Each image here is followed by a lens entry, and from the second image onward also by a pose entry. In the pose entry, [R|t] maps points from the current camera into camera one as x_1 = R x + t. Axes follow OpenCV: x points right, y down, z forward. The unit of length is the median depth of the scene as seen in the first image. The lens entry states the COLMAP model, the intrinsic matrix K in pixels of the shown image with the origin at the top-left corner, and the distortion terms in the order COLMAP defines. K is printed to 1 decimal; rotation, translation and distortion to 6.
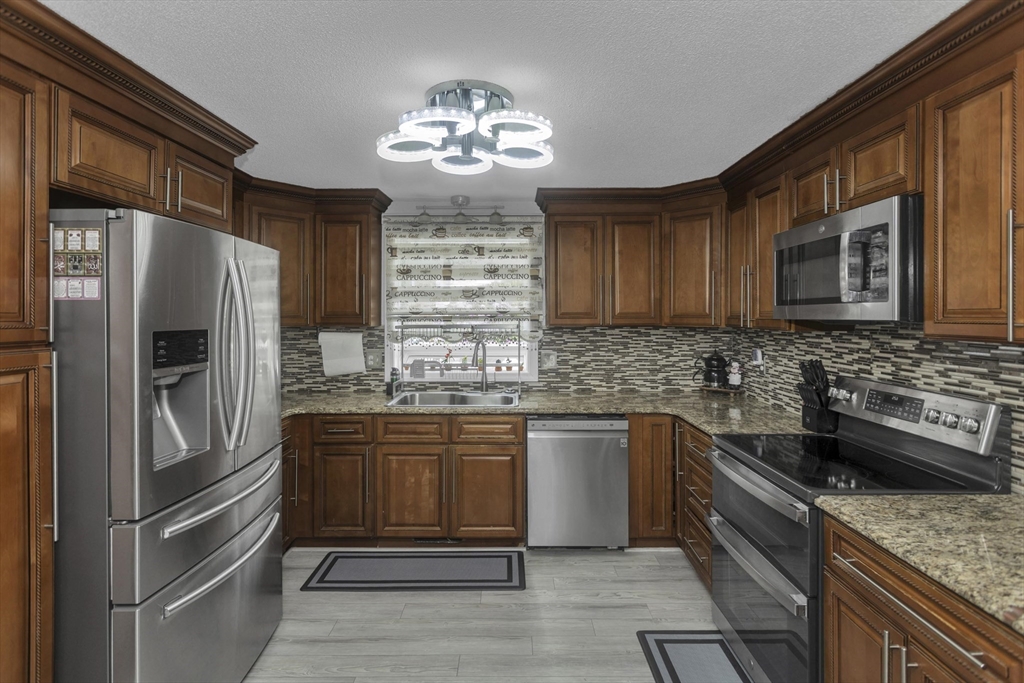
lens RADIAL K [[497.0, 0, 512.7], [0, 497.0, 314.5], [0, 0, 1]] dist [-0.000553, 0.002679]
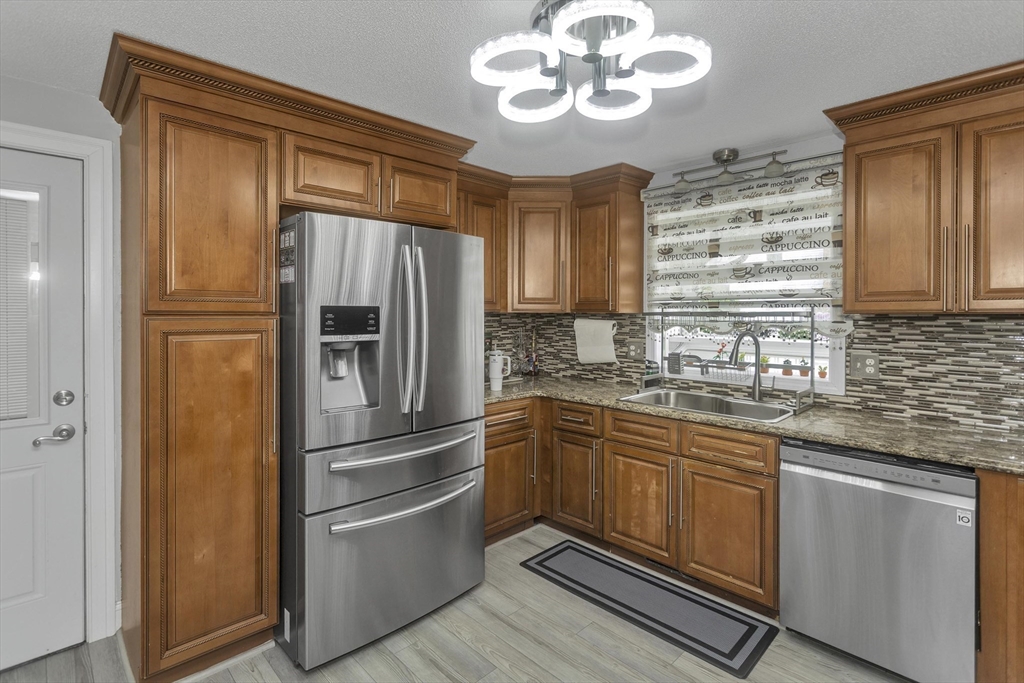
lens RADIAL K [[497.0, 0, 516.1], [0, 497.0, 315.0], [0, 0, 1]] dist [-0.000553, 0.002679]
pose [[0.694992, 0.004412, -0.719004, 0.233122], [-0.001237, 0.999987, 0.004940, 0.021792], [0.719016, -0.002544, 0.694989, 0.205930]]
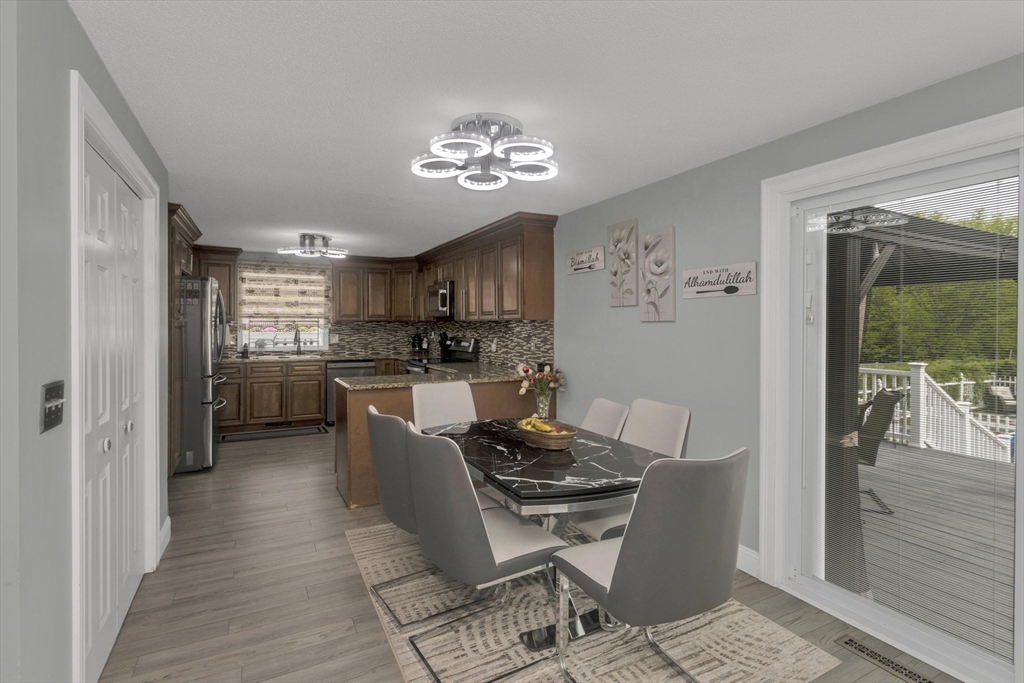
lens RADIAL K [[497.0, 0, 529.0], [0, 497.0, 323.5], [0, 0, 1]] dist [-0.000553, 0.002679]
pose [[0.870912, 0.003646, 0.491425, -0.227436], [-0.002369, 0.999992, -0.003221, 0.036524], [-0.491433, 0.001641, 0.870914, -1.115039]]
